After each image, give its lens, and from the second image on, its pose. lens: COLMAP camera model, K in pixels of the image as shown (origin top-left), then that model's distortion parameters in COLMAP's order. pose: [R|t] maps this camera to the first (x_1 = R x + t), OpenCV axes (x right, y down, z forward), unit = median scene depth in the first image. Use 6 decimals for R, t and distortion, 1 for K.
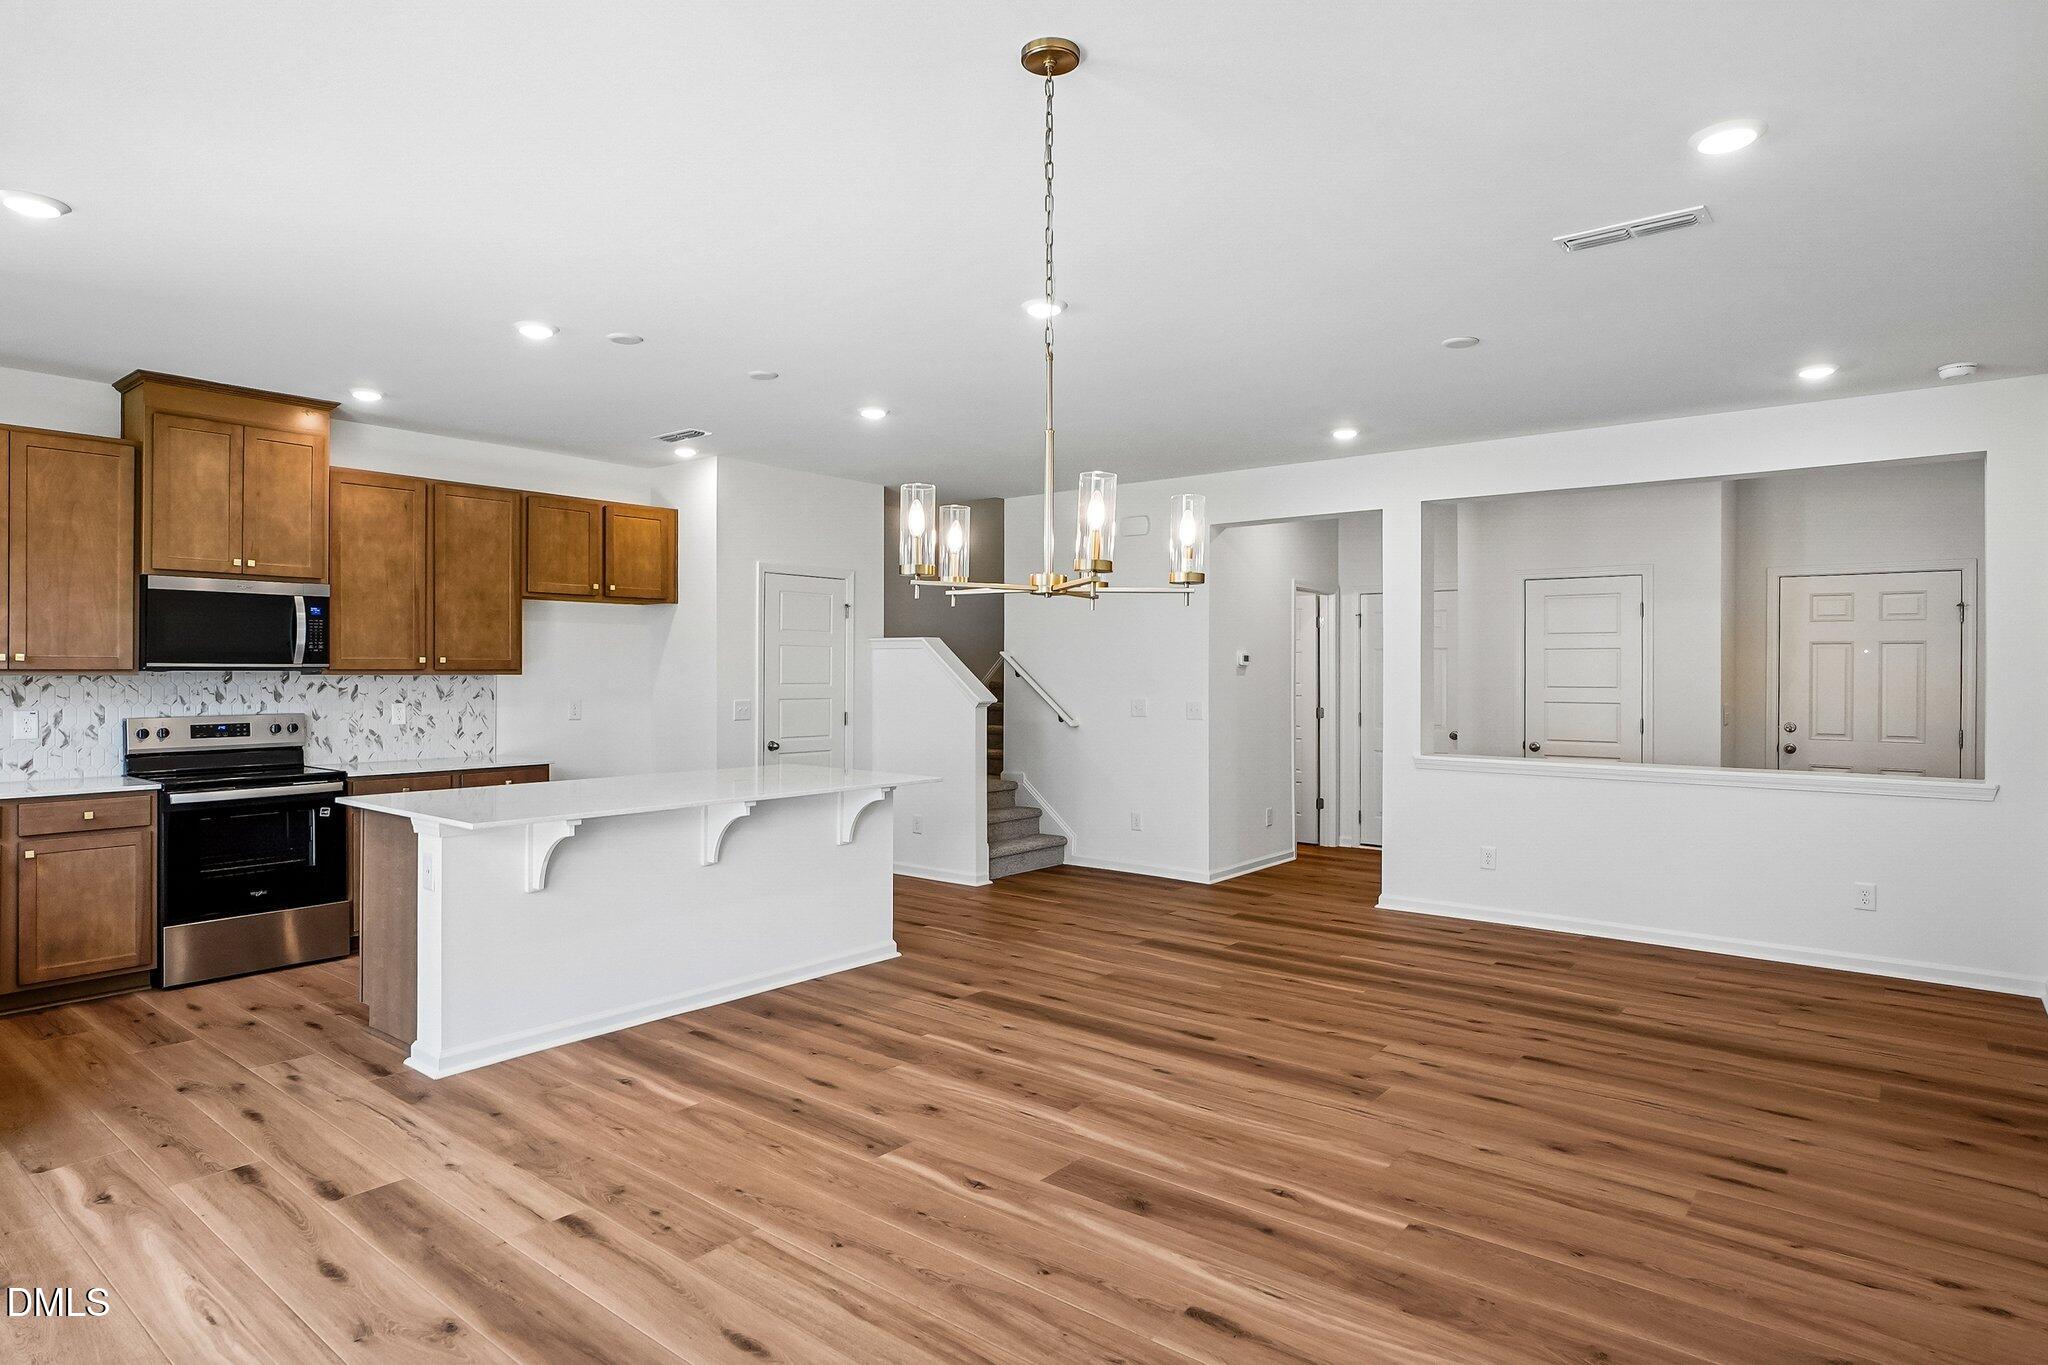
lens RADIAL K [[1129.0, 0, 1028.4], [0, 1129.0, 663.8], [0, 0, 1]] dist [-0.061041, 0.032572]
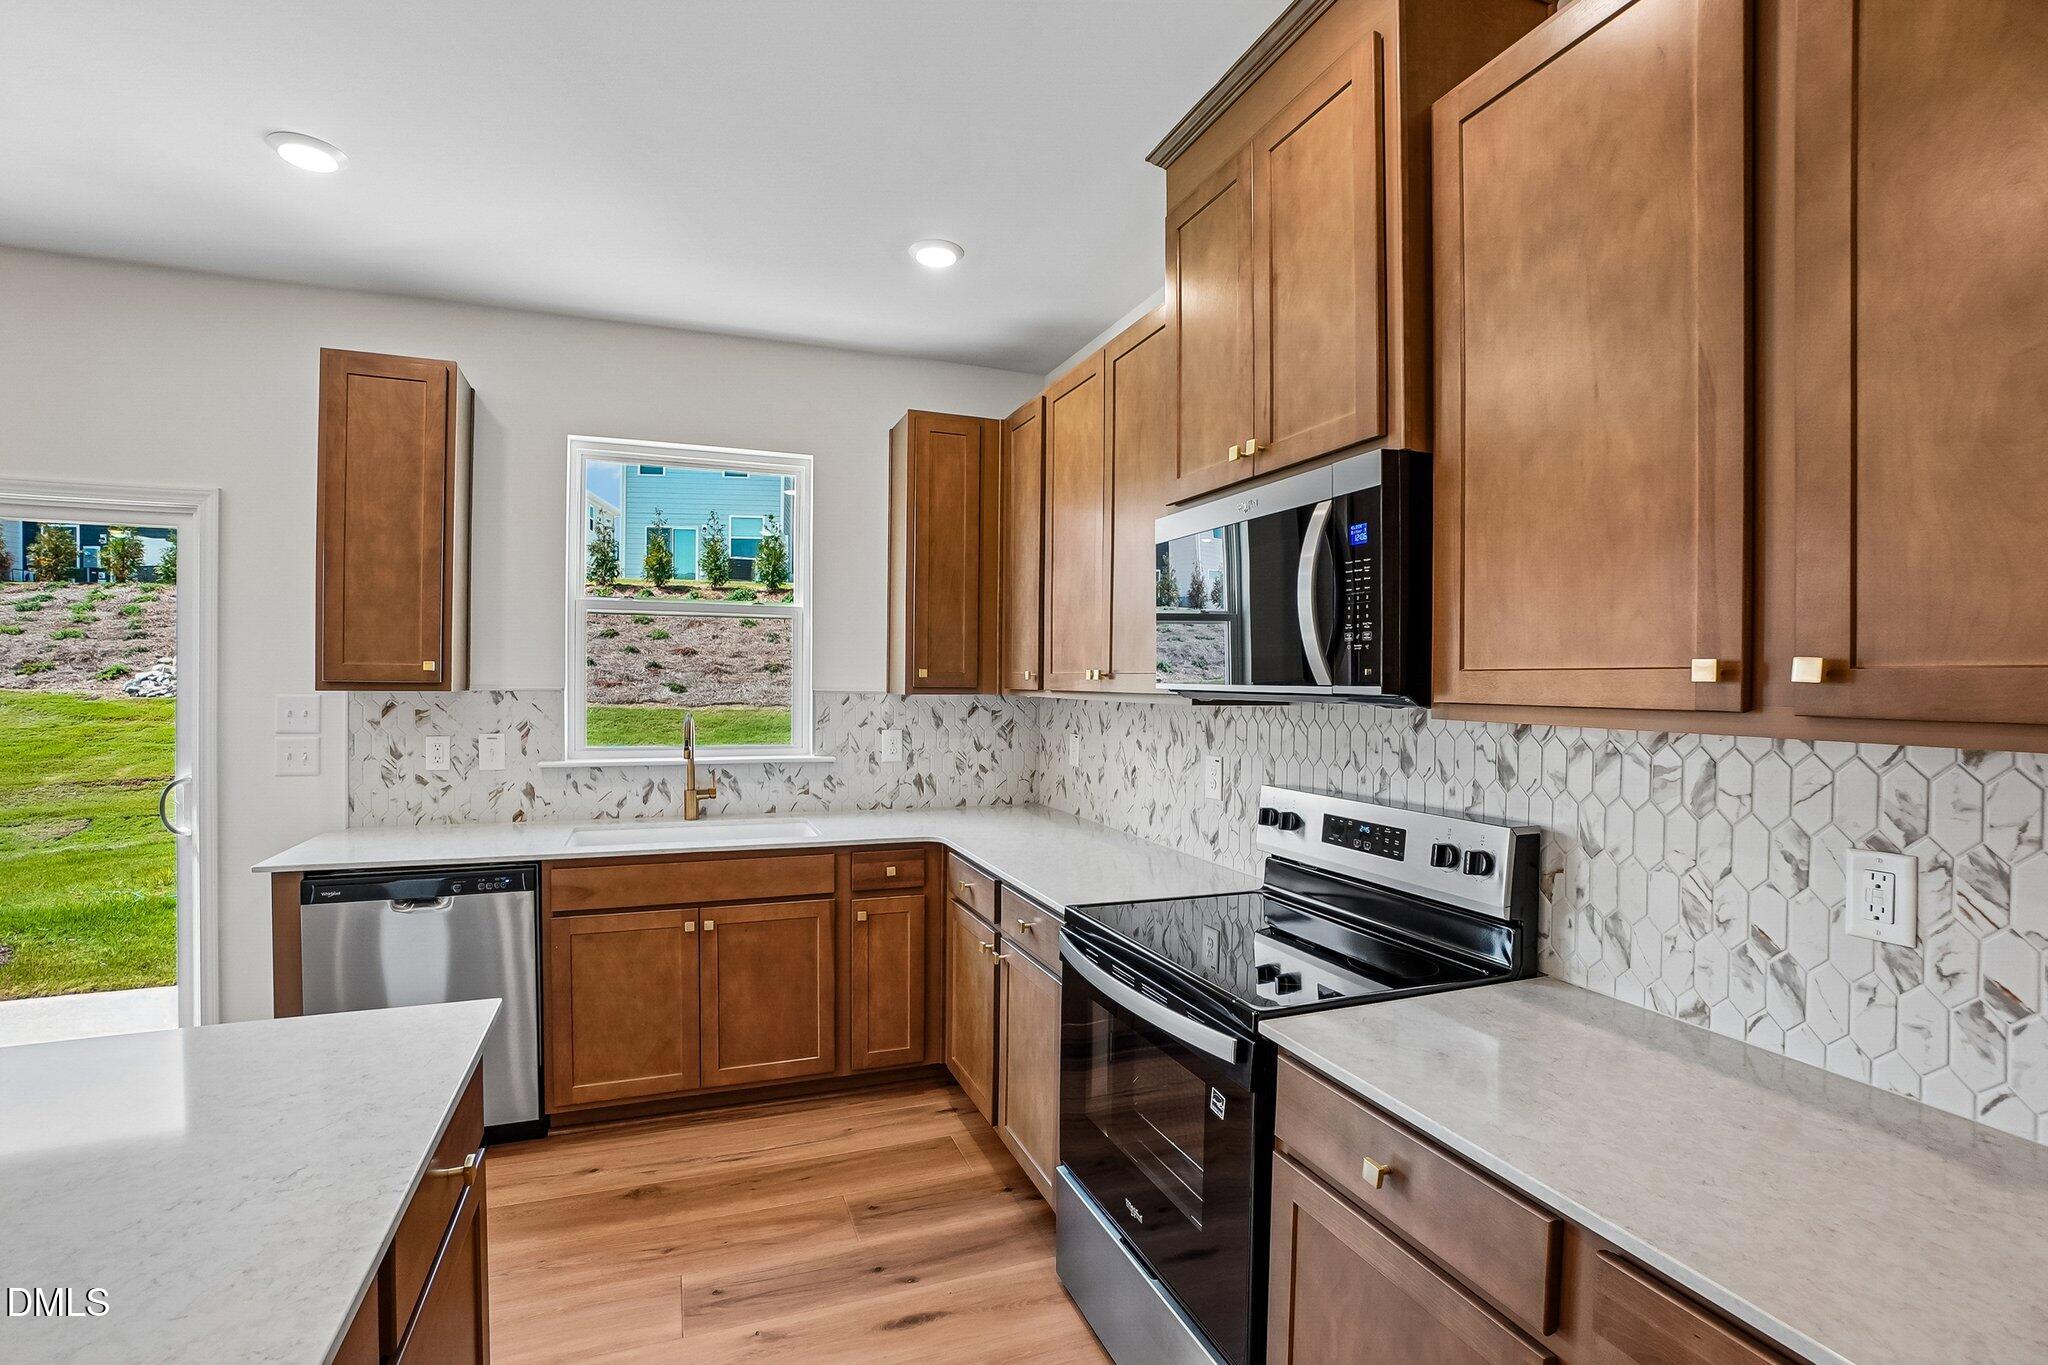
lens RADIAL K [[905.9, 0, 1012.1], [0, 905.9, 693.5], [0, 0, 1]] dist [-0.060641, 0.023692]
pose [[-0.515964, 0.006415, -0.856586, -0.417828], [-0.005551, 0.999926, 0.010832, -0.000130], [0.856592, 0.010344, -0.515890, 1.275445]]
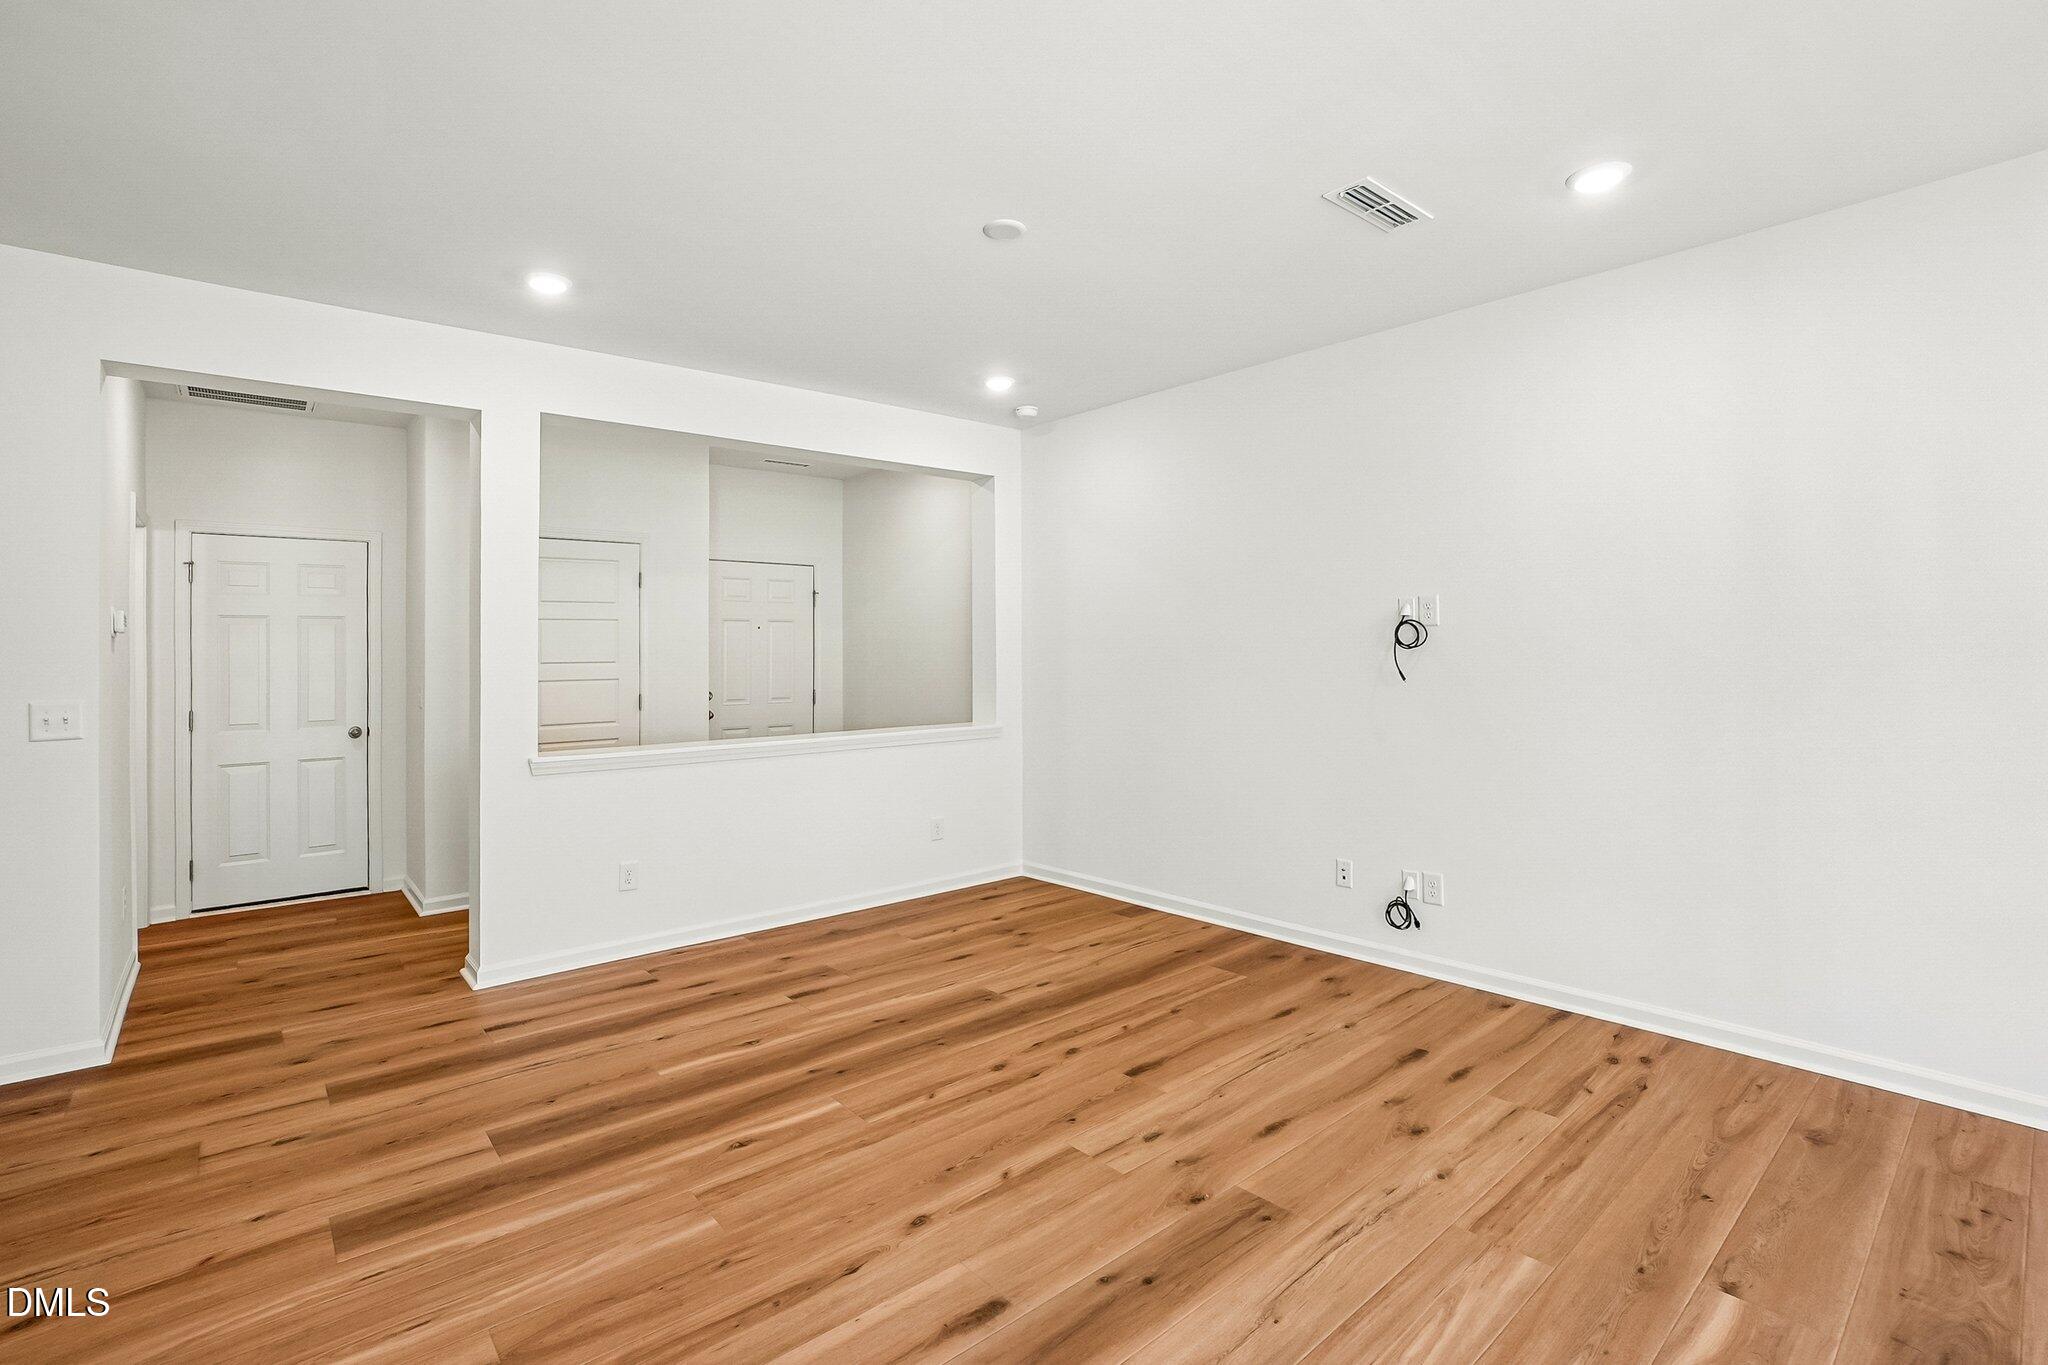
lens RADIAL K [[927.9, 0, 991.7], [0, 927.9, 647.1], [0, 0, 1]] dist [-0.055206, 0.017350]
pose [[0.201438, 0.001146, 0.979501, -0.255012], [0.010256, 0.999942, -0.003279, 0.019190], [-0.979447, 0.010706, 0.201415, 0.878795]]
